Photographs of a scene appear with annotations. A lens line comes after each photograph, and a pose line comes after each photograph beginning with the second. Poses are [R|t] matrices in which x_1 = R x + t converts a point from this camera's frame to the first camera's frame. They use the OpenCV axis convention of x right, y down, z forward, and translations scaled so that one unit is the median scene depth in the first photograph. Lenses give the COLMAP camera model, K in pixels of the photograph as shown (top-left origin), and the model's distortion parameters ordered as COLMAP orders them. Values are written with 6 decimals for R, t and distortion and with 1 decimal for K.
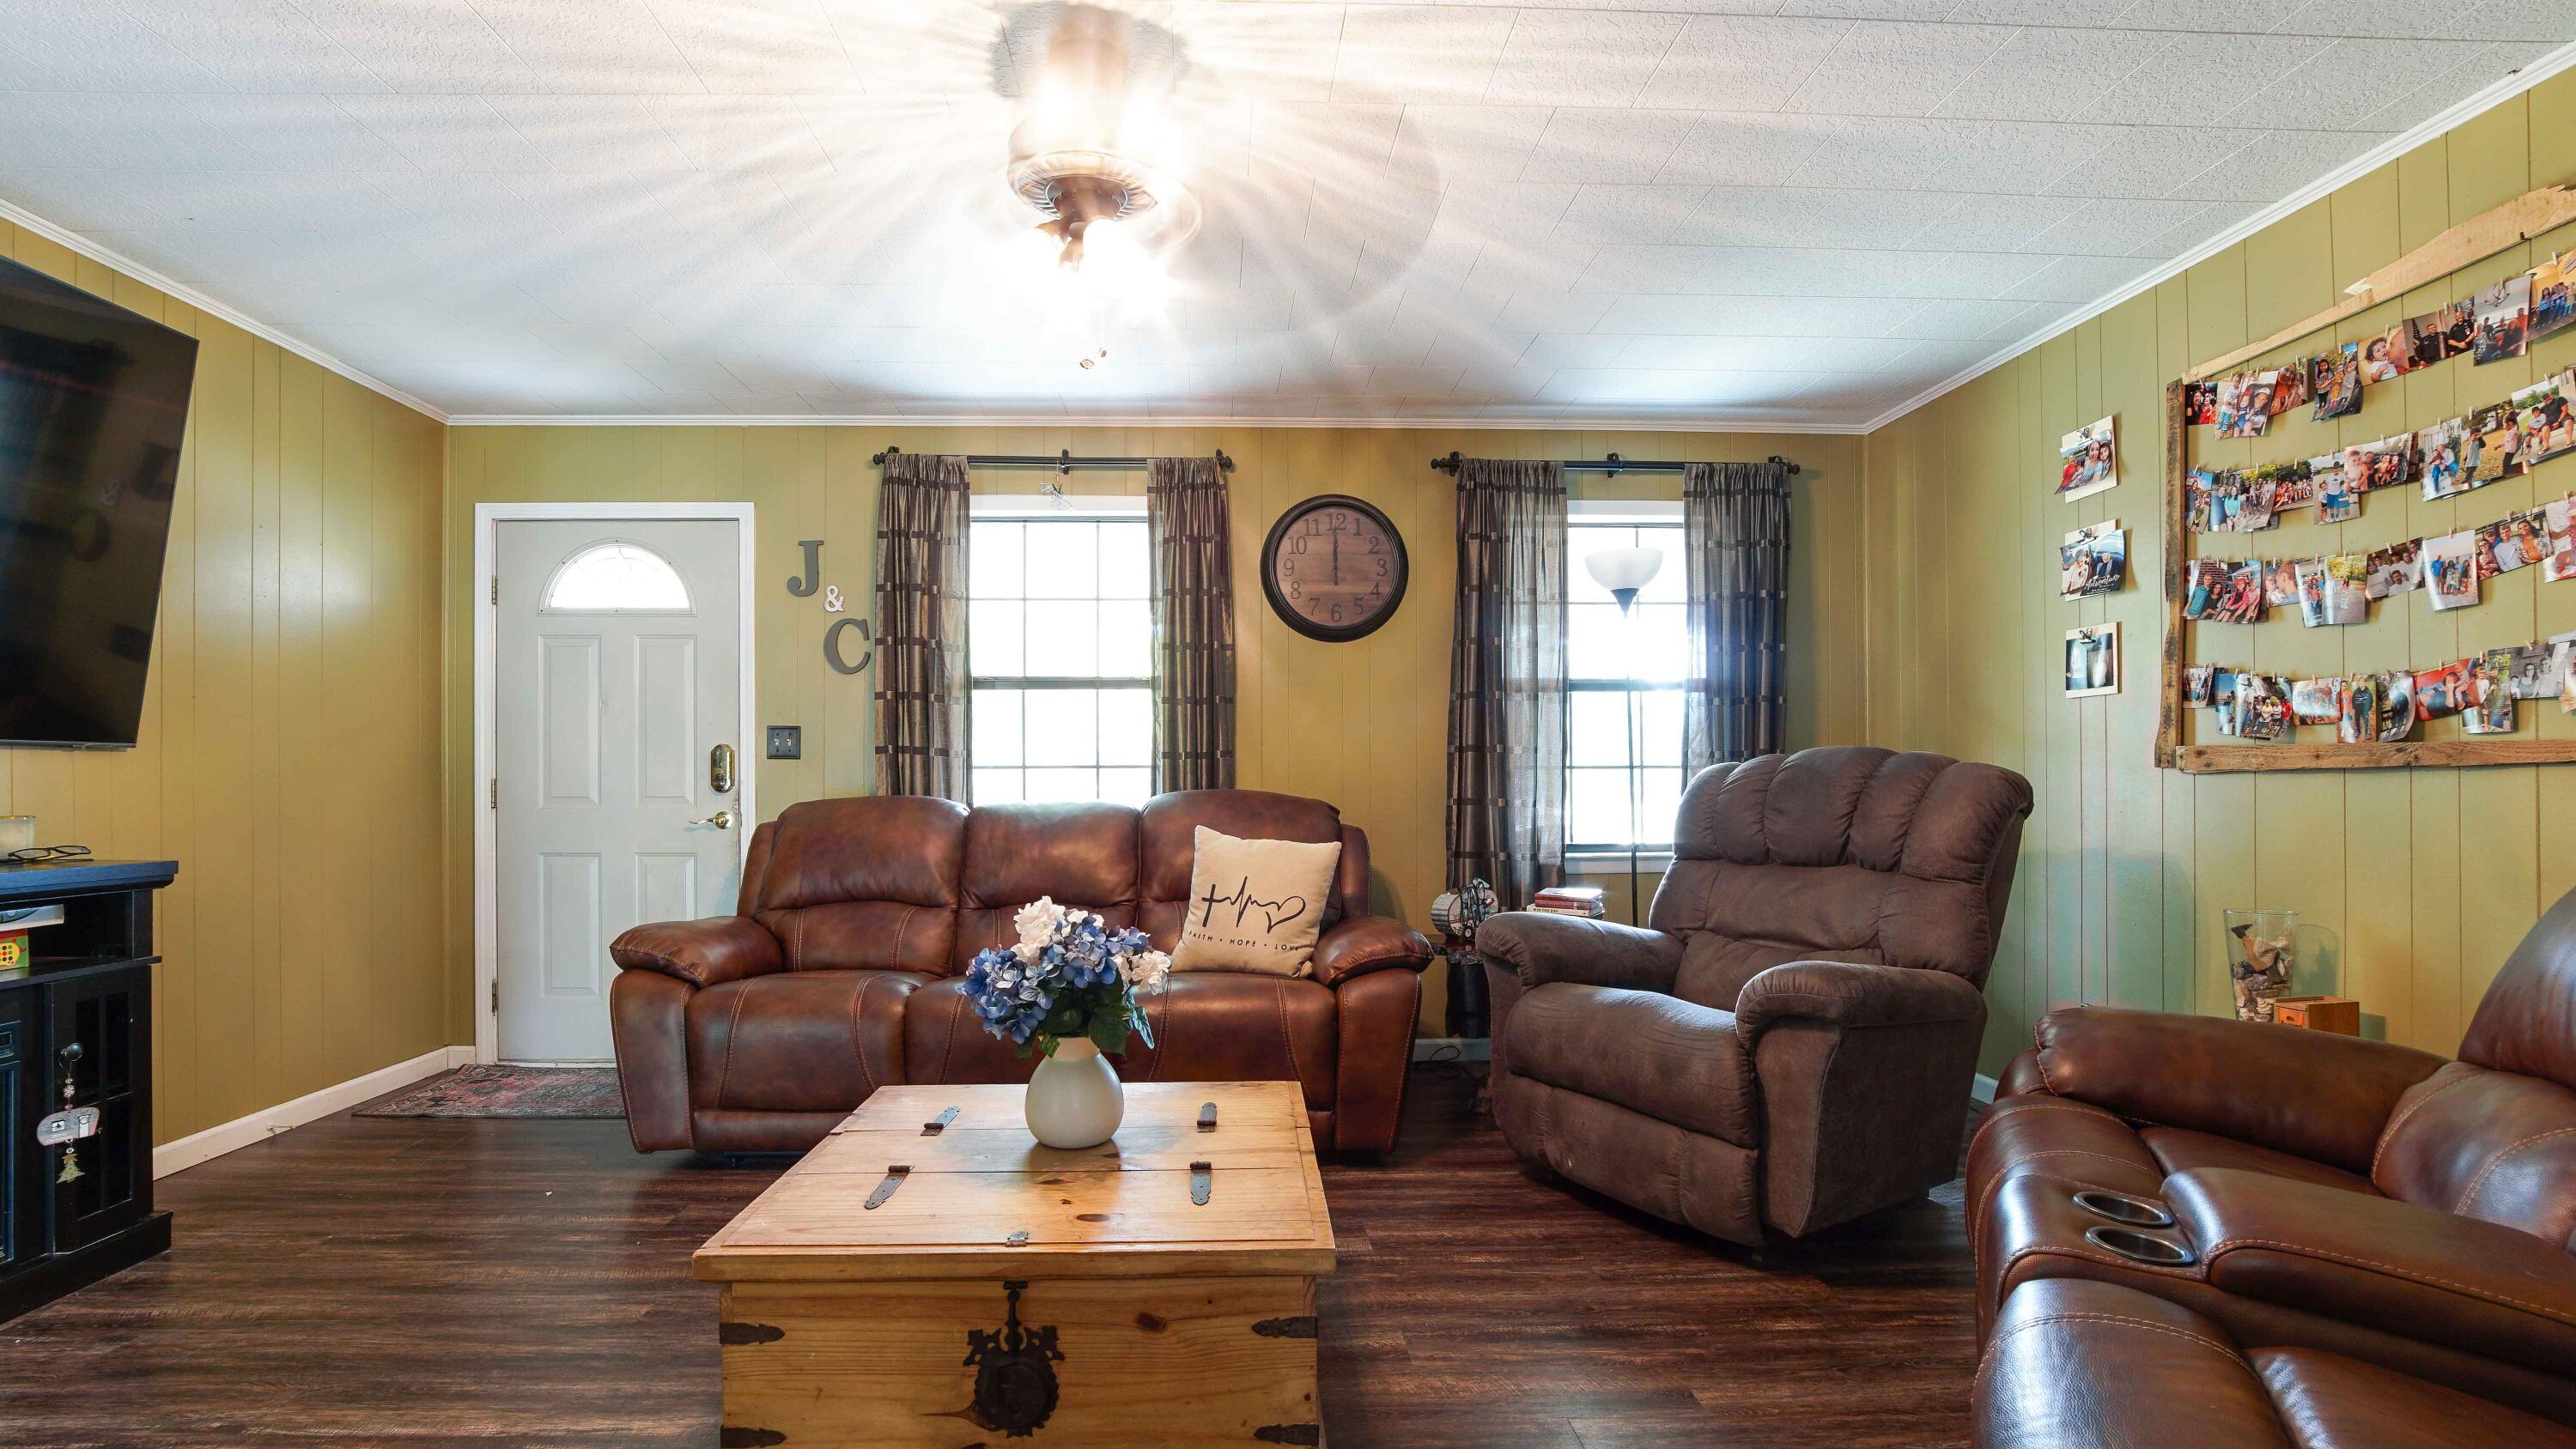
lens RADIAL K [[1252.3, 0, 1270.5], [0, 1252.3, 768.6], [0, 0, 1]] dist [-0.034437, 0.009557]
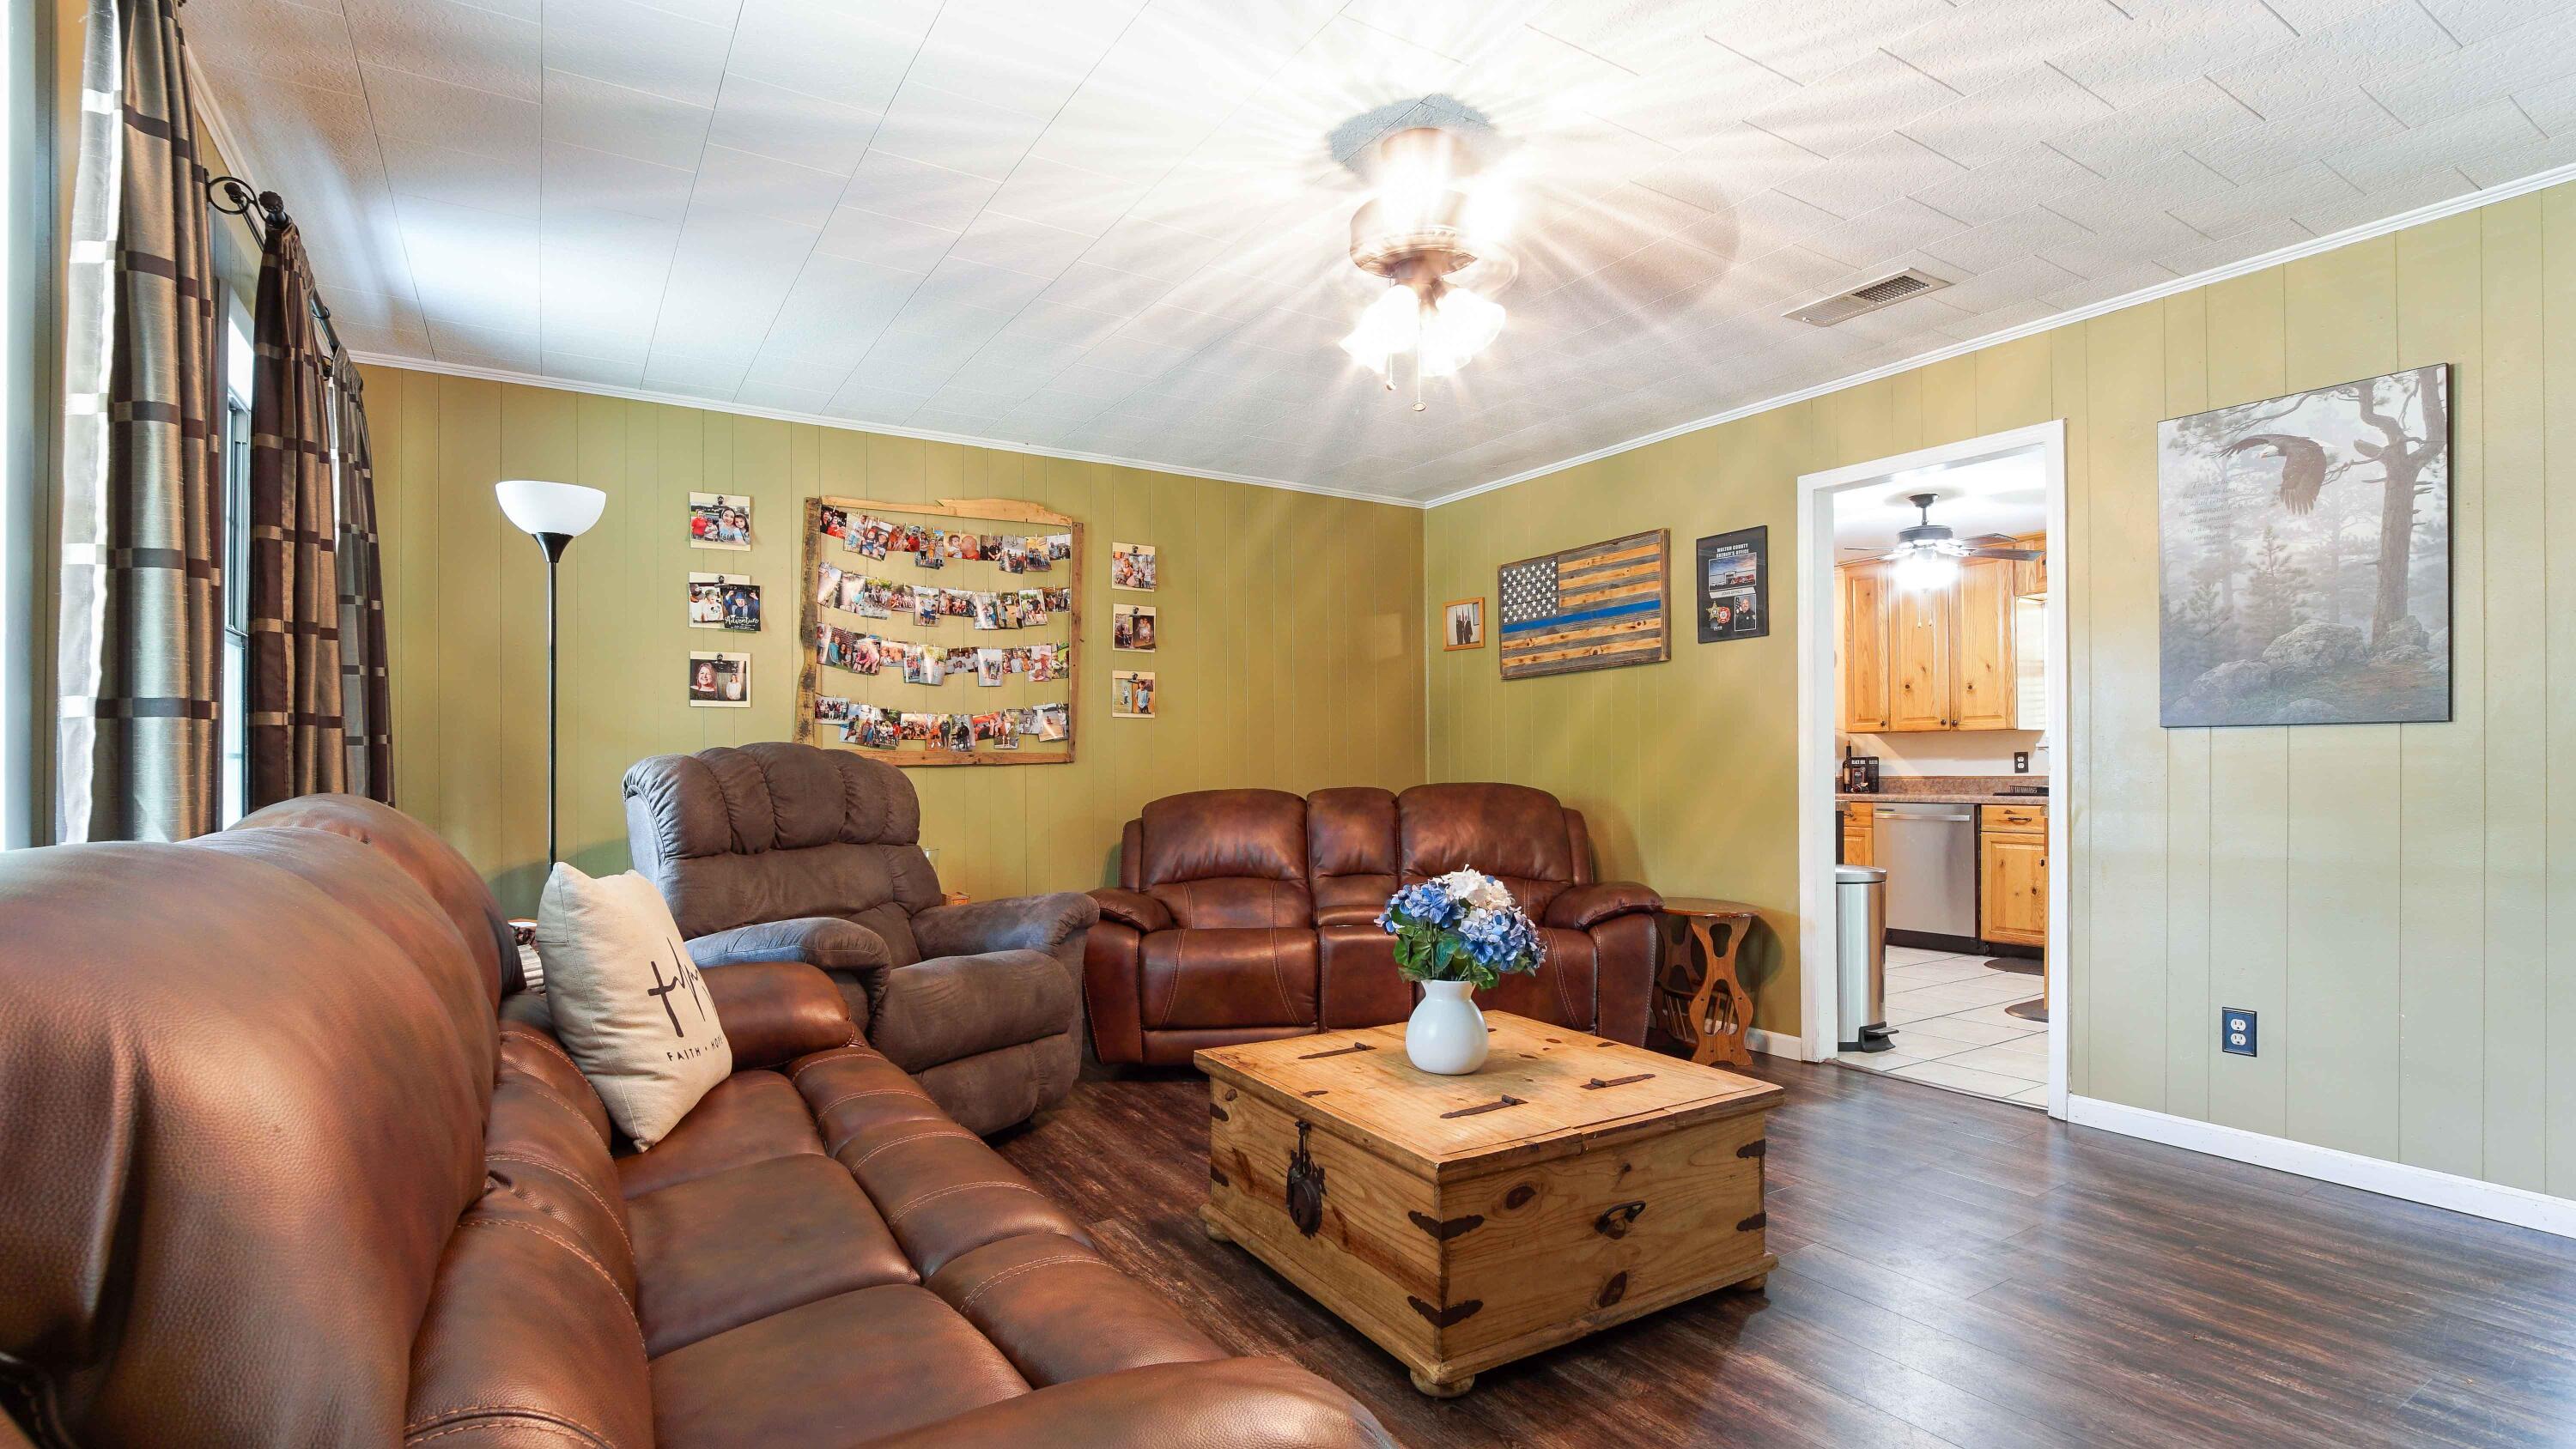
lens RADIAL K [[1252.3, 0, 1270.5], [0, 1252.3, 768.6], [0, 0, 1]] dist [-0.034437, 0.009557]
pose [[-0.520371, 0.002712, 0.853936, -0.940652], [-0.002276, 0.999987, -0.004563, 0.012534], [-0.853937, -0.004318, -0.520358, 1.526635]]
